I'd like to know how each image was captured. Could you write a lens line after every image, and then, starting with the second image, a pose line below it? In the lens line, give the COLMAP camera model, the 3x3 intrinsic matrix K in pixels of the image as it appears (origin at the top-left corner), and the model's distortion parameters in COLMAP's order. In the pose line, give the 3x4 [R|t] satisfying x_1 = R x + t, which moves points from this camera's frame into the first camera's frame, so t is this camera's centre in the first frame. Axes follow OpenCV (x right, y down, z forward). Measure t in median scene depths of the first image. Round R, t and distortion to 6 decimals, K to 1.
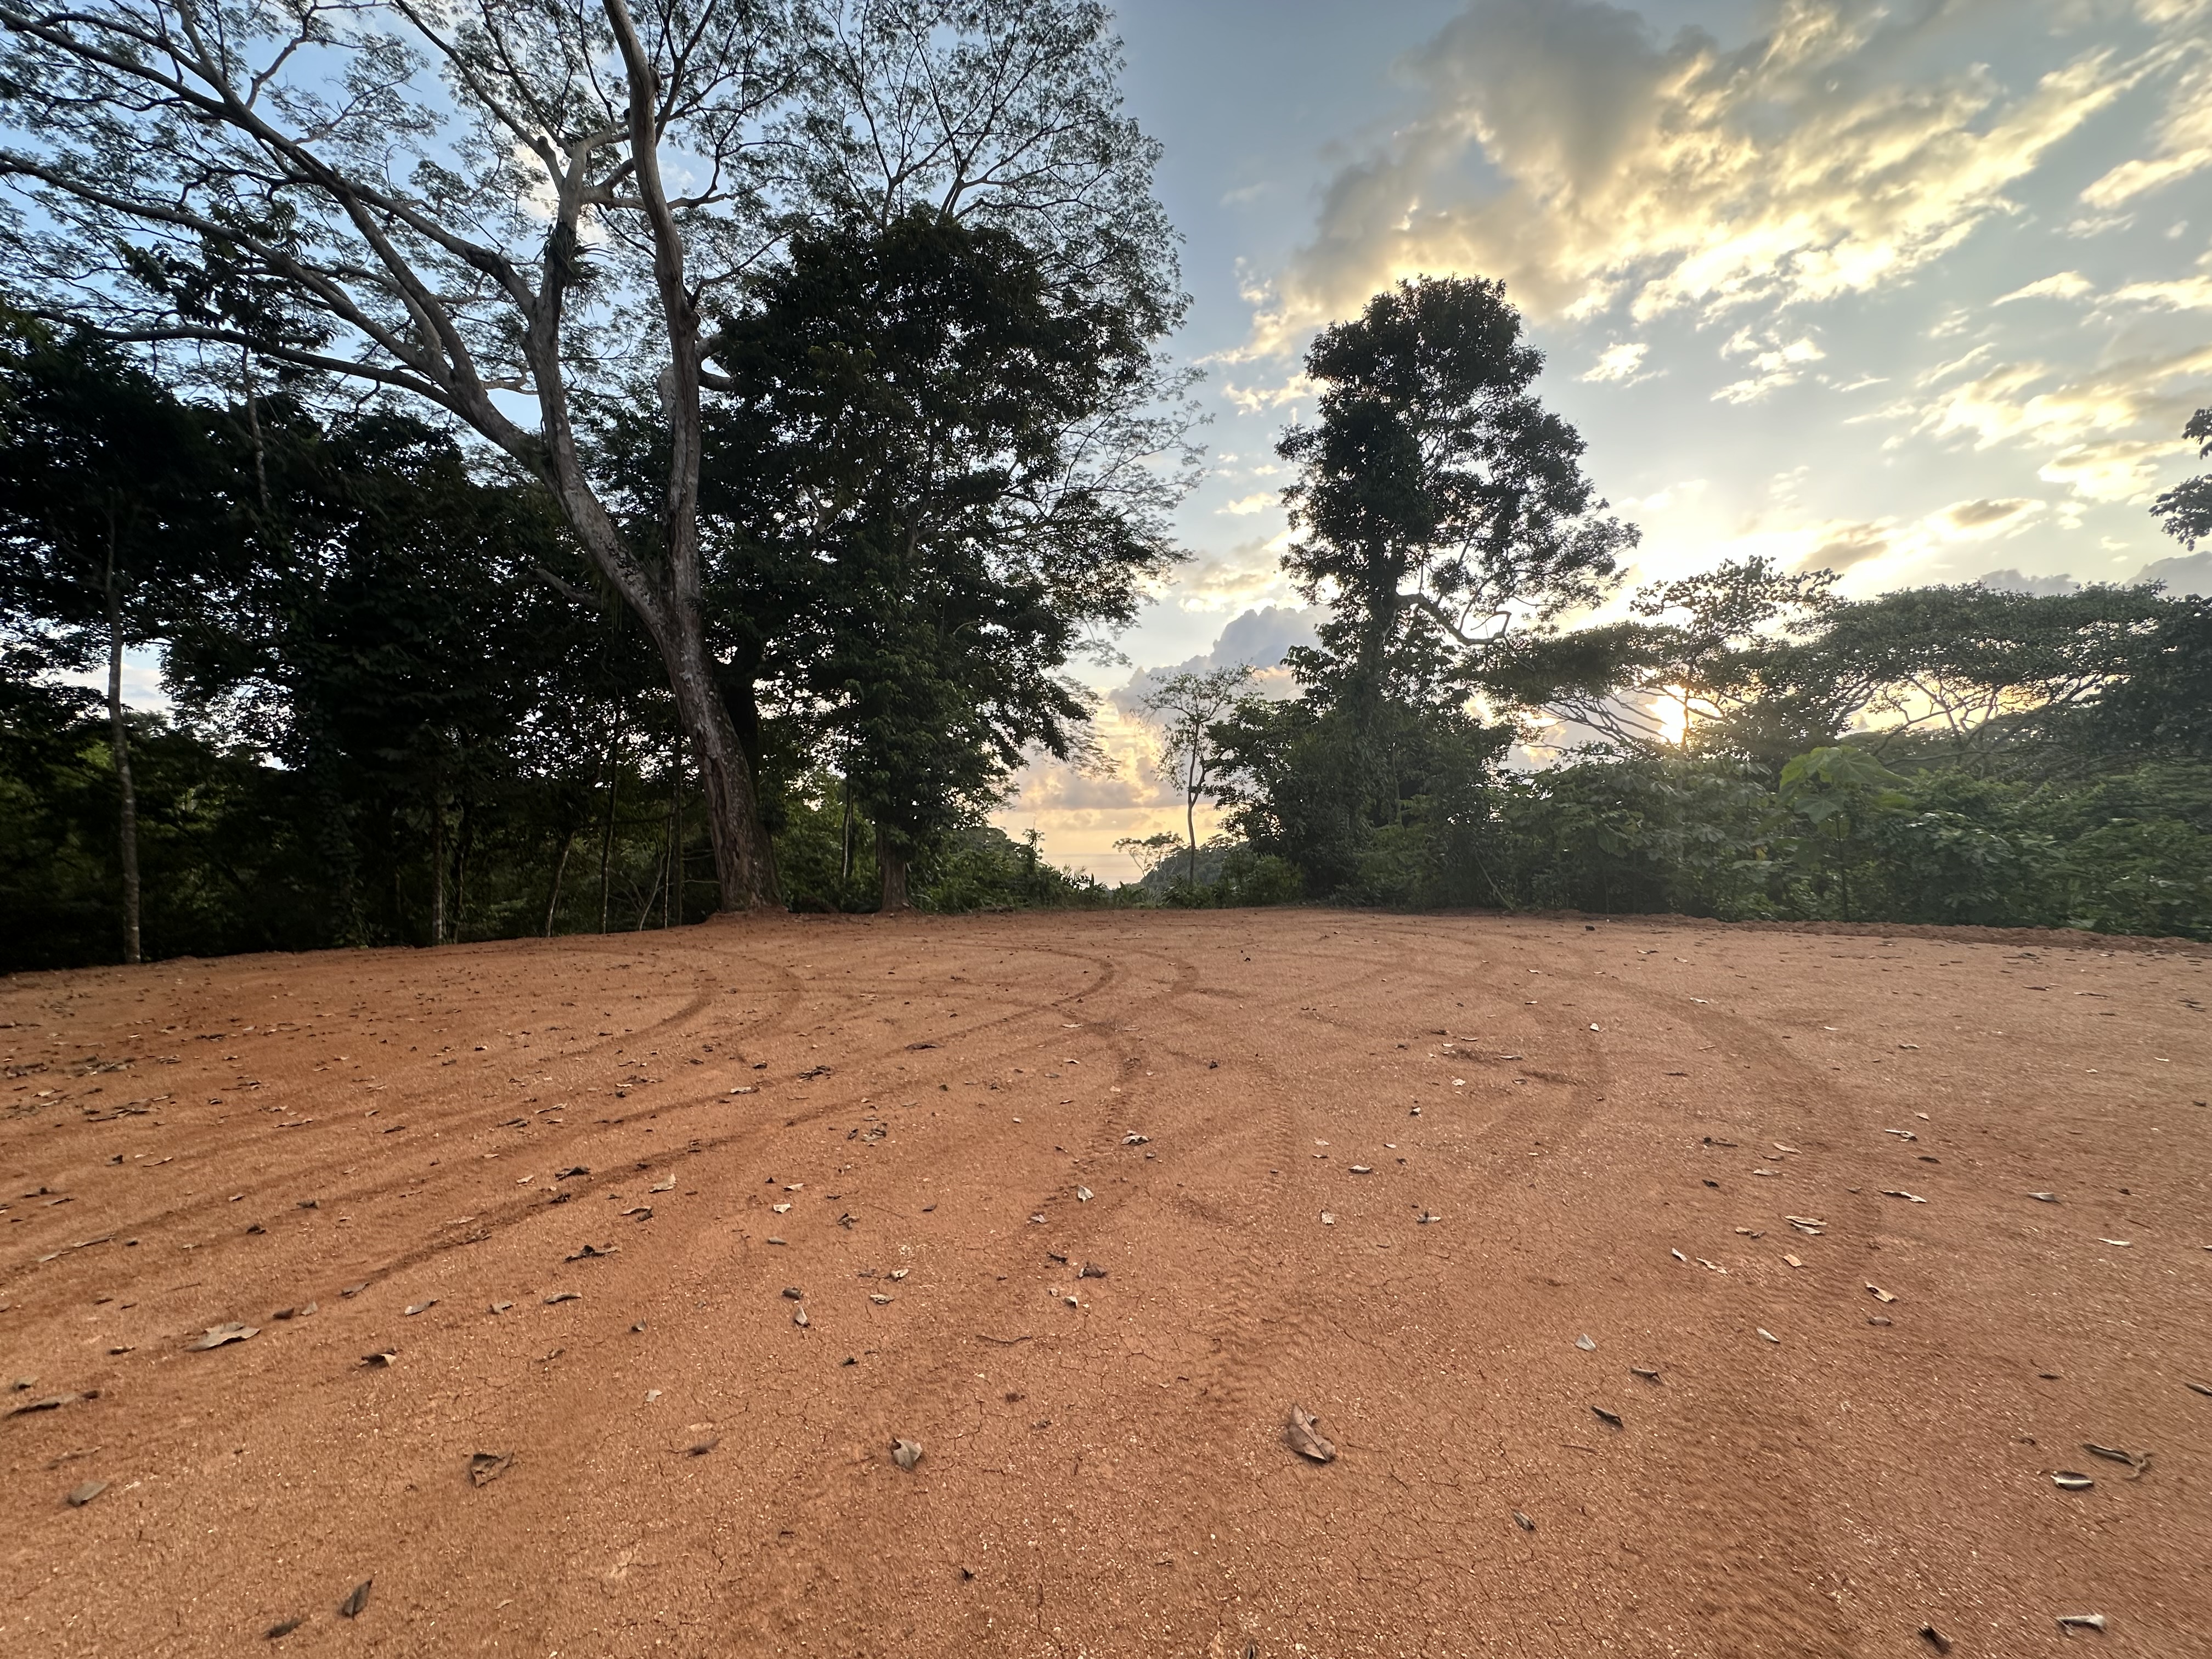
lens RADIAL K [[904.1, 0, 1106.0], [0, 904.1, 829.5], [0, 0, 1]] dist [0.026334, -0.000325]
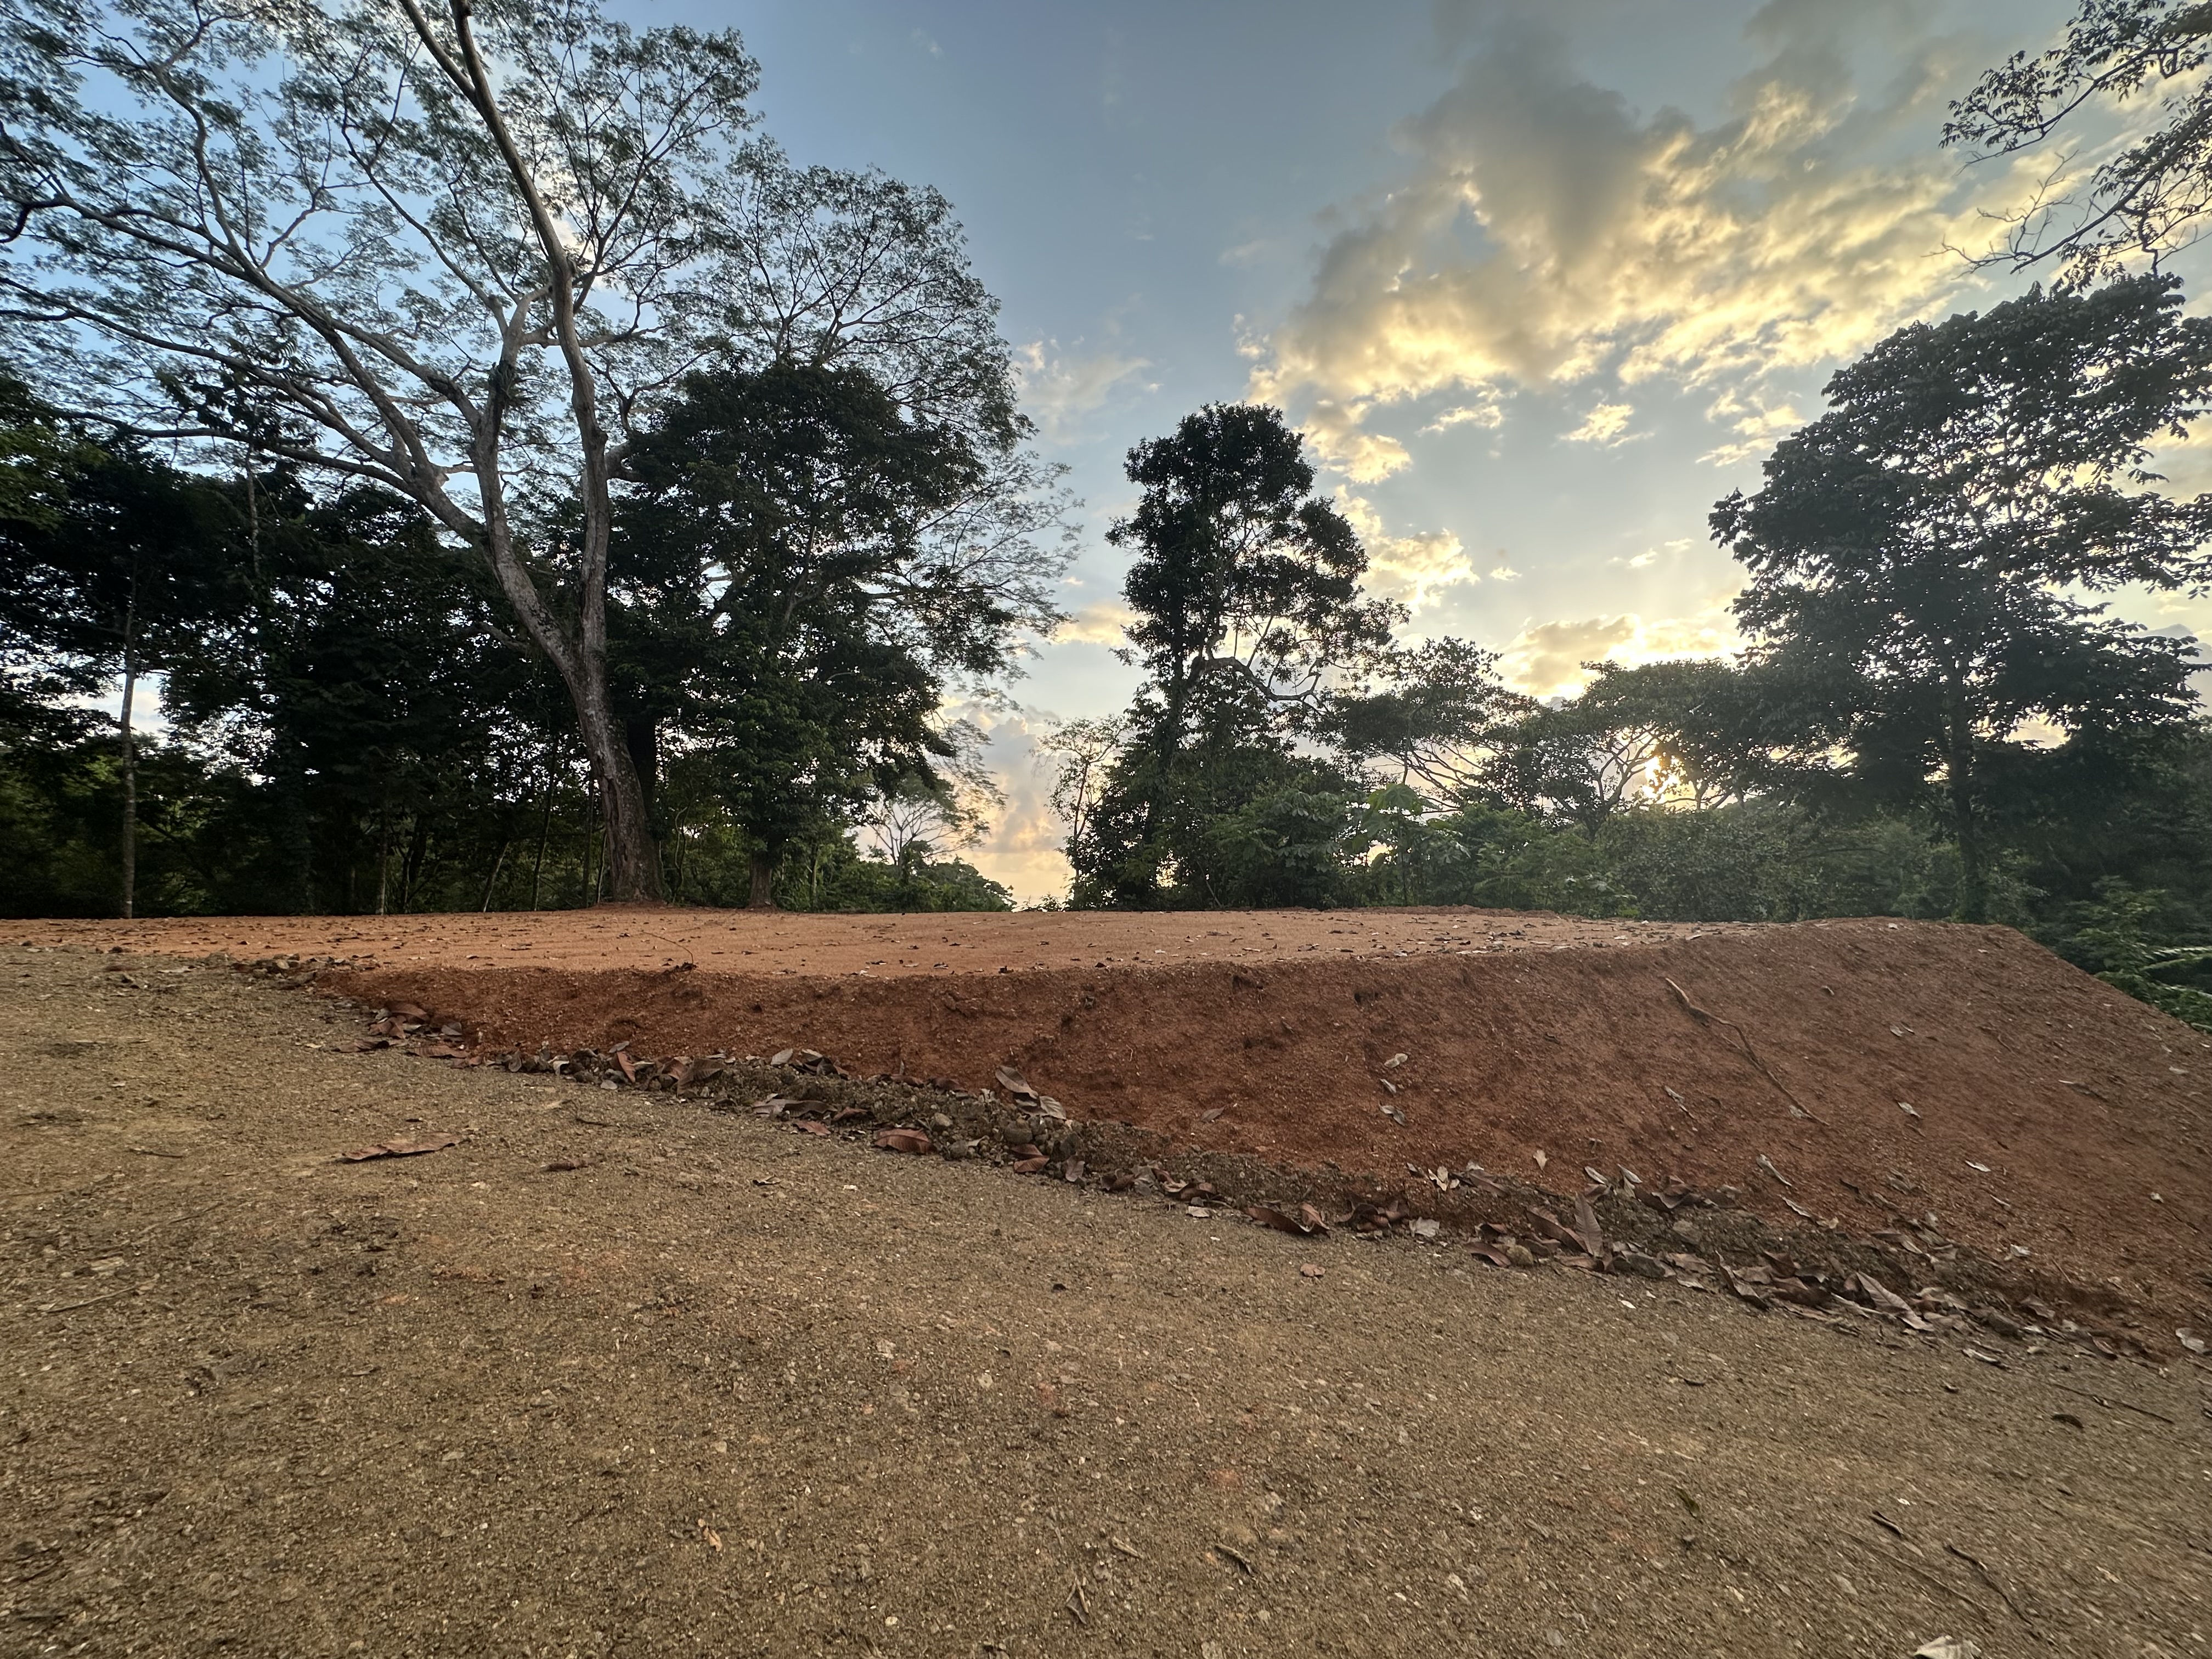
lens RADIAL K [[921.8, 0, 1106.0], [0, 921.8, 829.5], [0, 0, 1]] dist [0.034344, -0.000144]
pose [[0.999734, 0.022509, -0.004931, 0.188451], [-0.022716, 0.998640, -0.046923, 0.025381], [0.003868, 0.047022, 0.998886, -0.193562]]
